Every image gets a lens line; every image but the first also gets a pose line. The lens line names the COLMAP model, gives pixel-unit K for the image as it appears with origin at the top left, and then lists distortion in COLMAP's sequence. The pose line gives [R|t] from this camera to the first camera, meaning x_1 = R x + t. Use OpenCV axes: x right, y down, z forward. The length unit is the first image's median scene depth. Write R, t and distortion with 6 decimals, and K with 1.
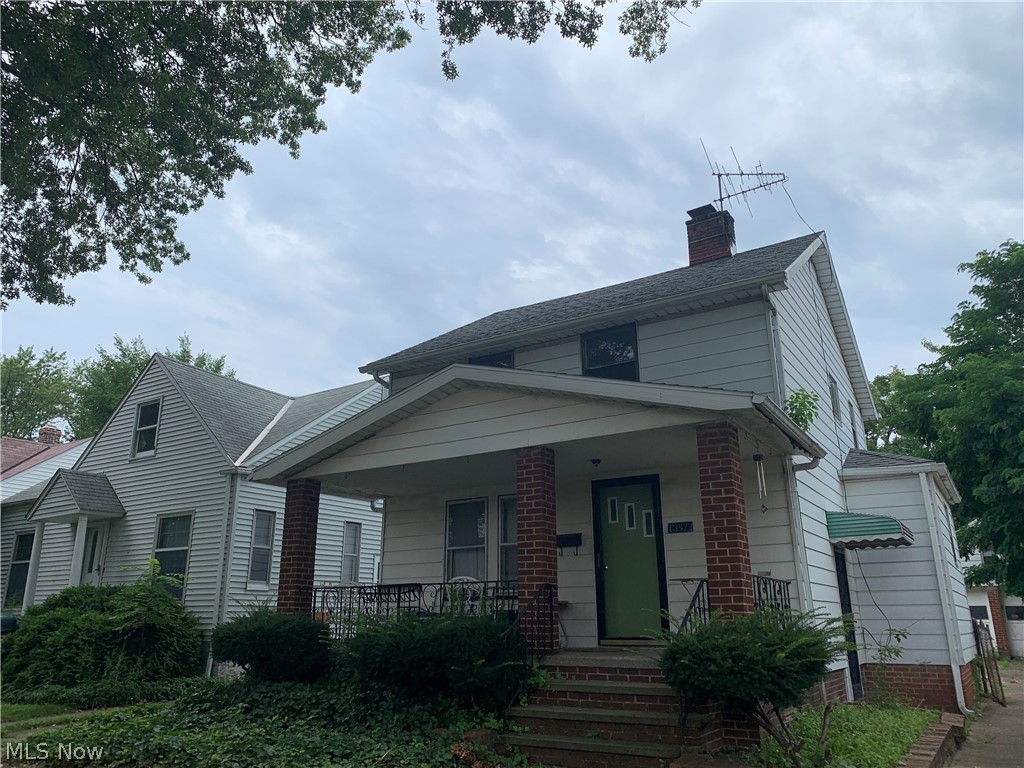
lens RADIAL K [[767.7, 0, 527.8], [0, 767.7, 364.6], [0, 0, 1]] dist [0.046934, -0.062487]
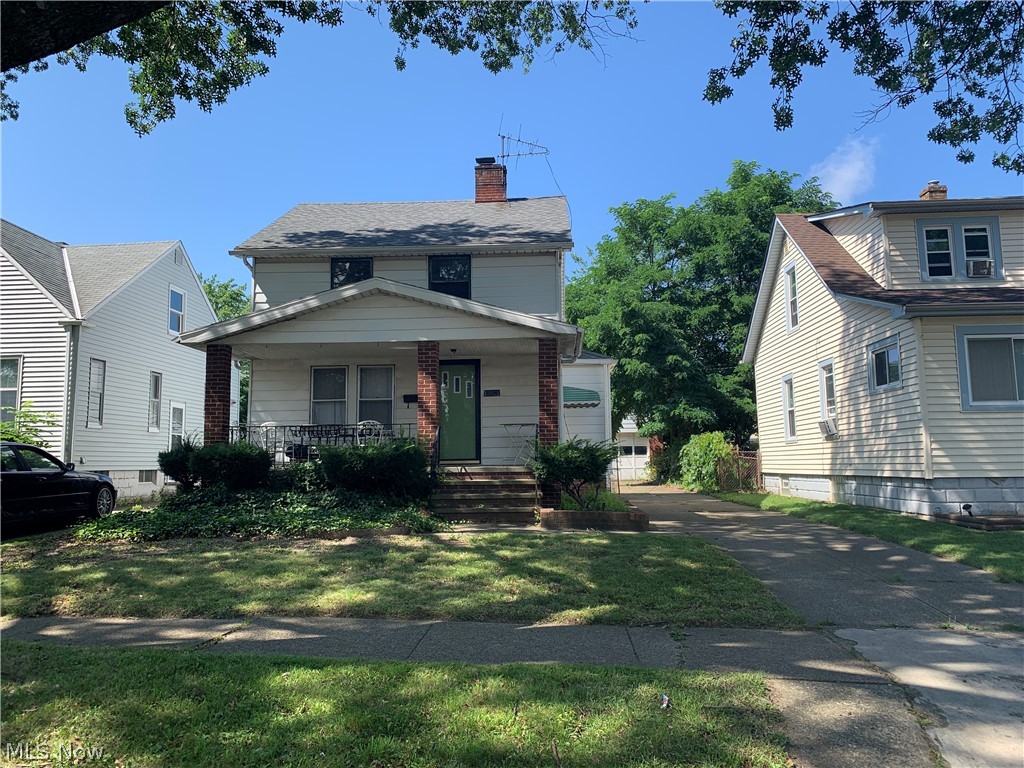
lens RADIAL K [[767.7, 0, 527.8], [0, 767.7, 364.6], [0, 0, 1]] dist [0.046934, -0.062487]
pose [[0.868405, 0.054884, 0.492808, -0.460897], [-0.147671, 0.977385, 0.151368, -0.085589], [-0.473355, -0.204222, 0.856871, -0.334327]]
